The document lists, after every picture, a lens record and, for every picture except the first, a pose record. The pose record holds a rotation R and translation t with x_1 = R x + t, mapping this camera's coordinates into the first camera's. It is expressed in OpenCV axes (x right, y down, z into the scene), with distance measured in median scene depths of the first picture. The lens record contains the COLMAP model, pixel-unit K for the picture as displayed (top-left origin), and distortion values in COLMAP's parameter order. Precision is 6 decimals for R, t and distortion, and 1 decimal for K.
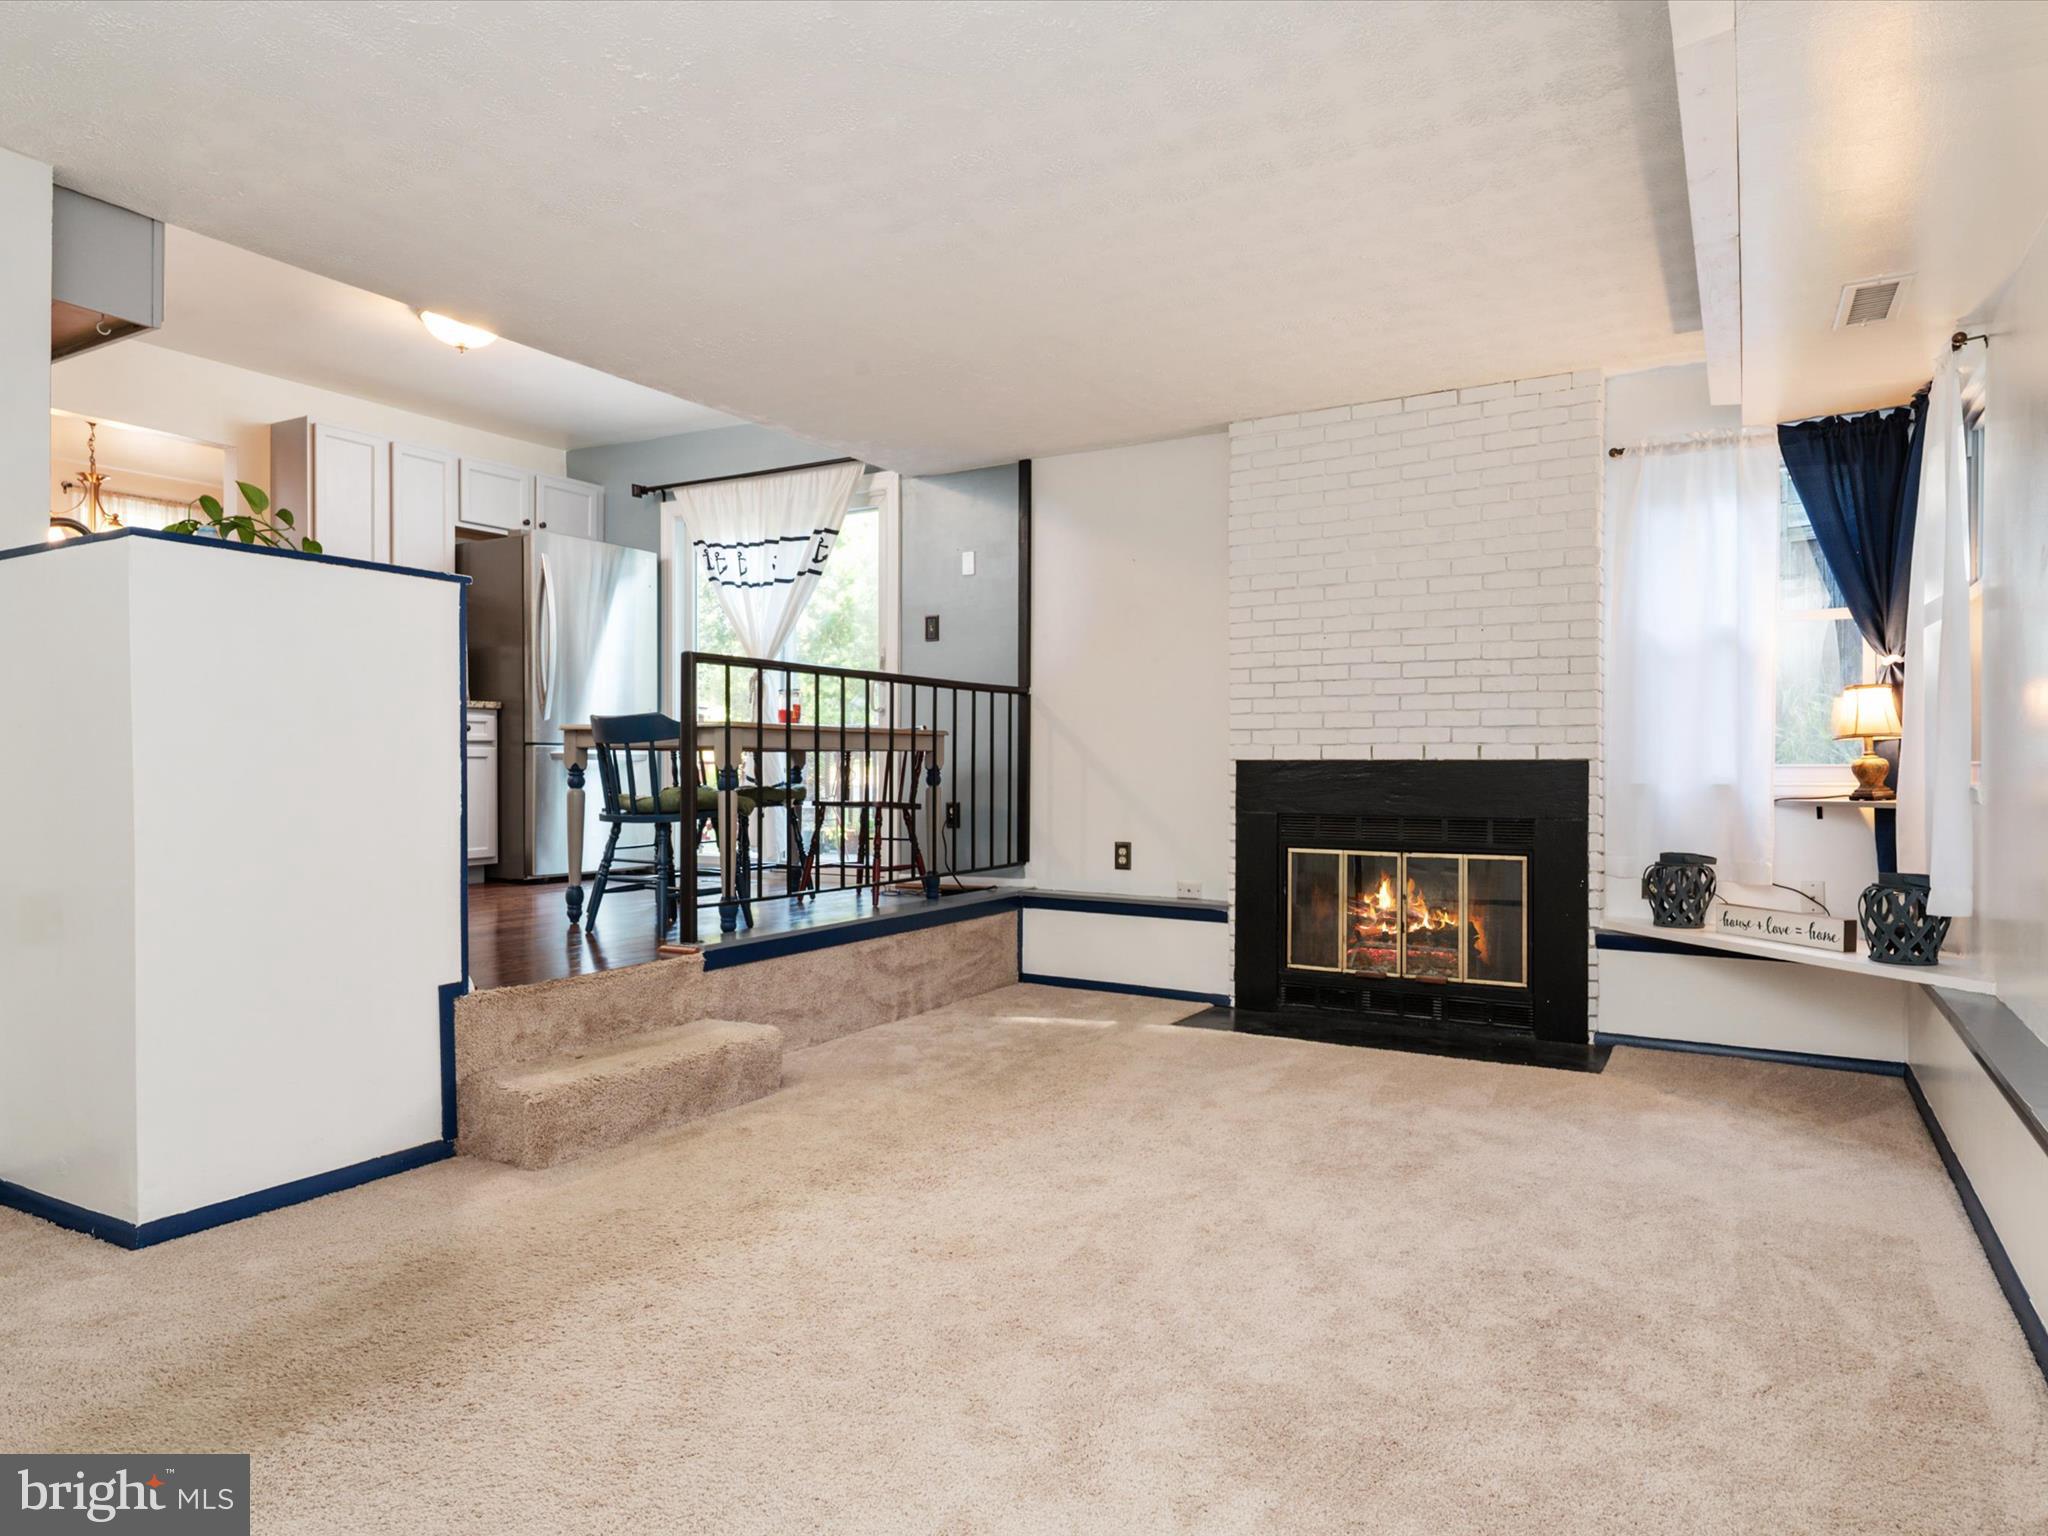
lens RADIAL K [[1260.0, 0, 1023.0], [0, 1260.0, 766.8], [0, 0, 1]] dist [0.001910, -0.000682]
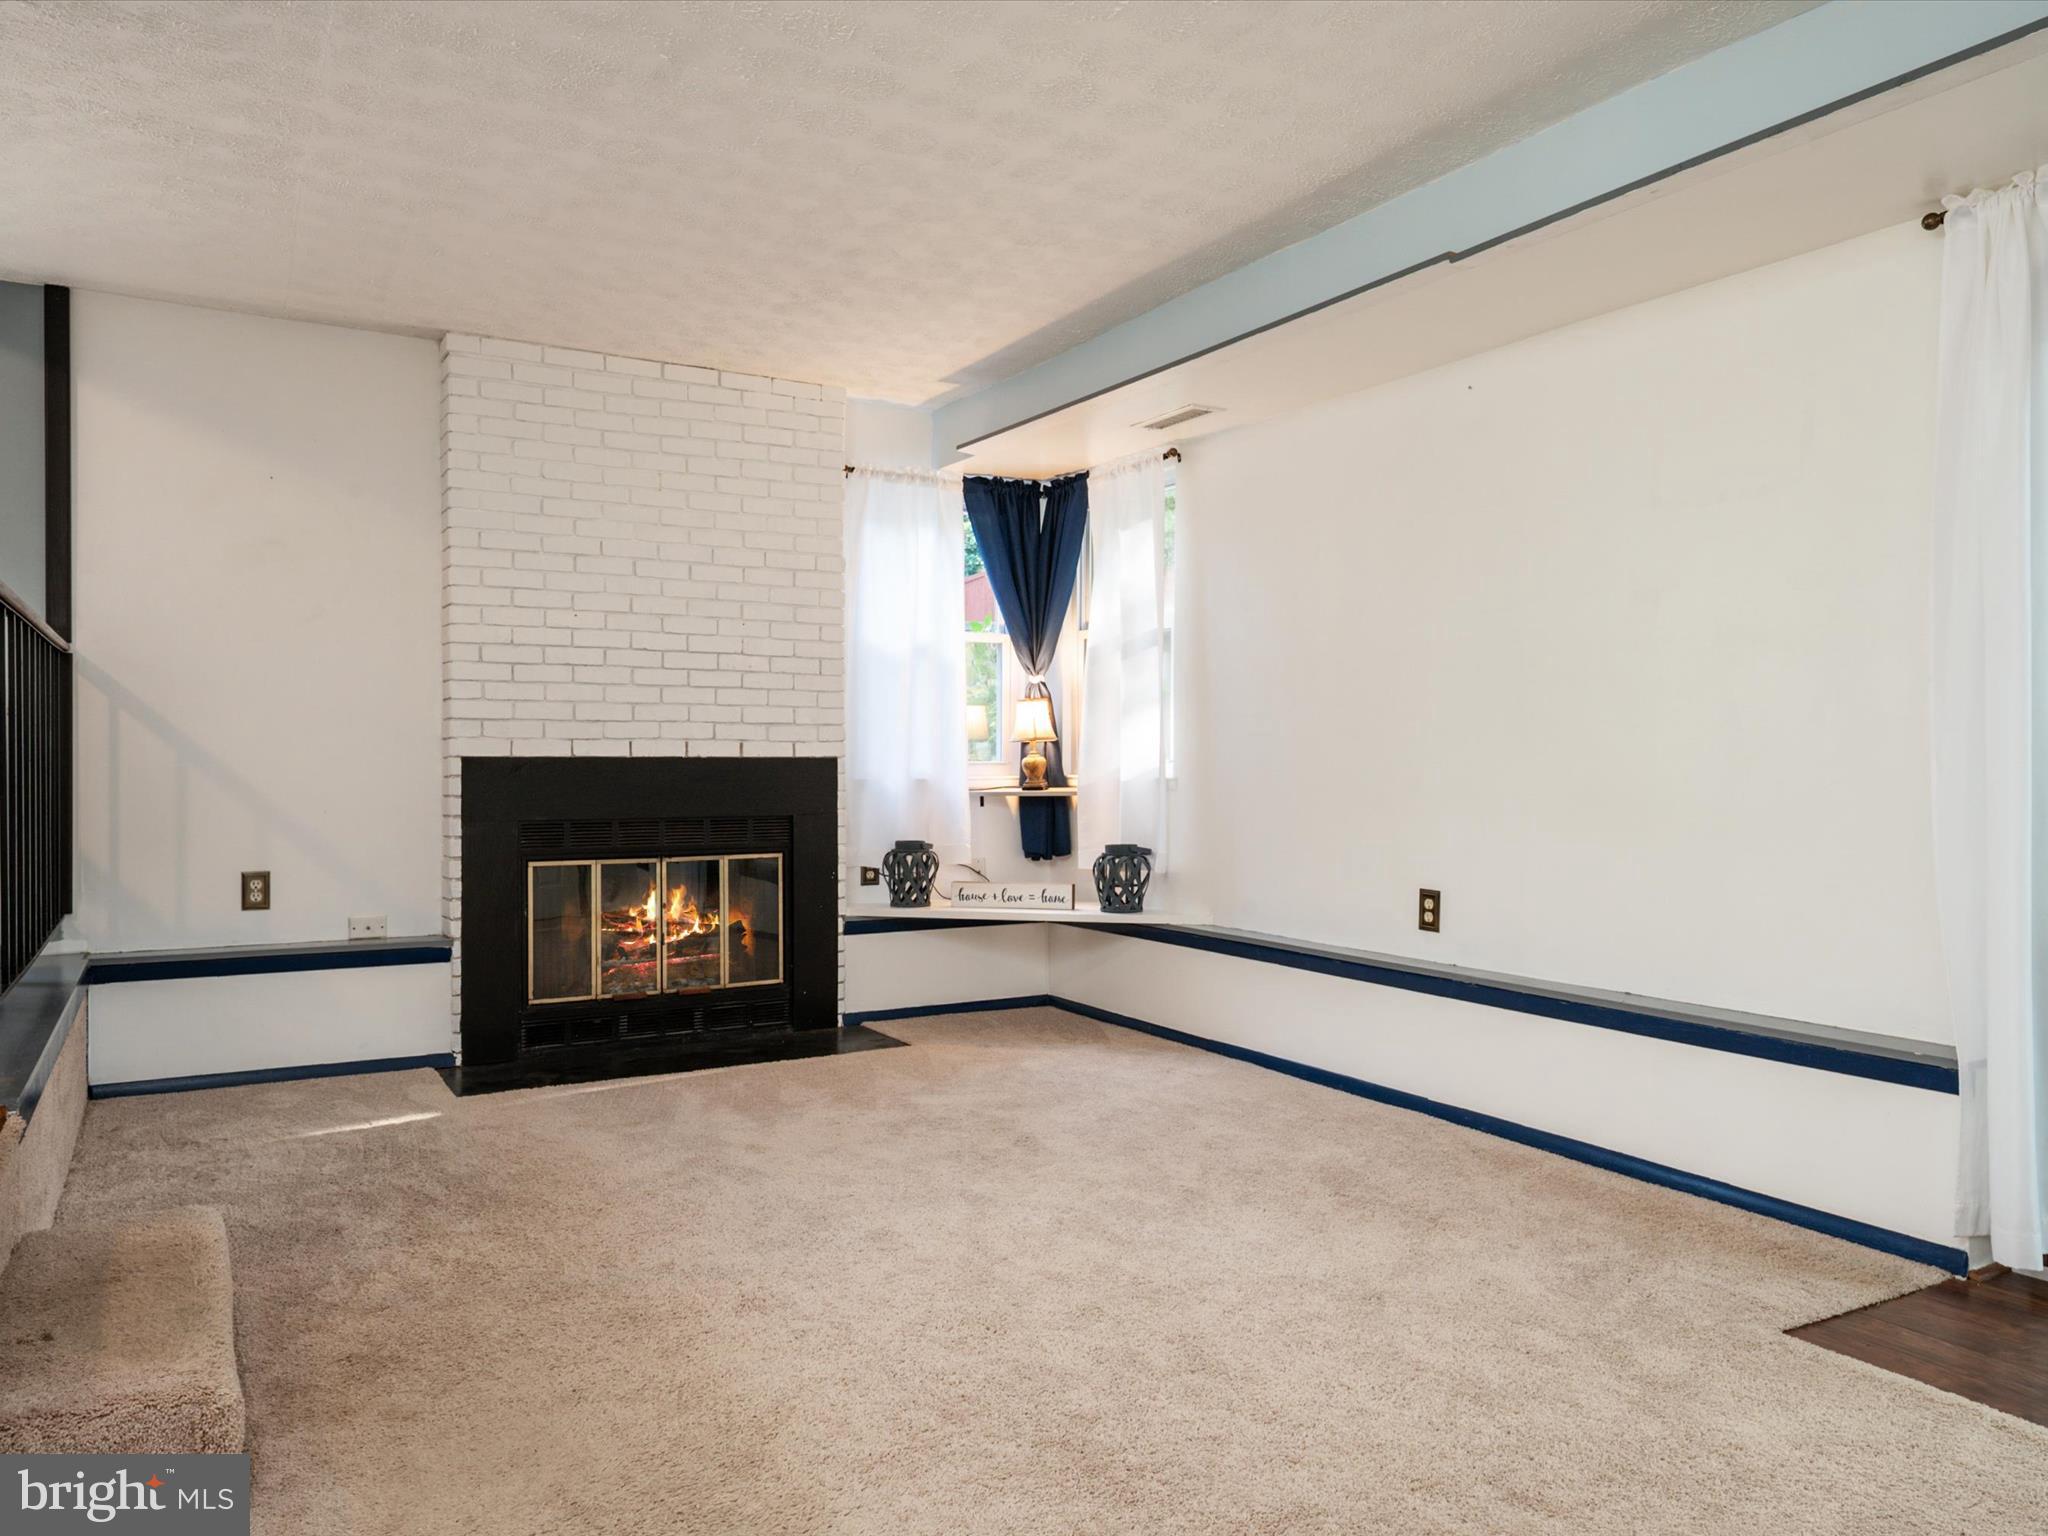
lens RADIAL K [[1413.2, 0, 1023.6], [0, 1413.2, 765.1], [0, 0, 1]] dist [0.000304, -0.001099]
pose [[0.486916, -0.003728, 0.873441, -0.478687], [0.001710, 0.999993, 0.003315, -0.002522], [-0.873447, -0.000121, 0.486919, 0.271699]]
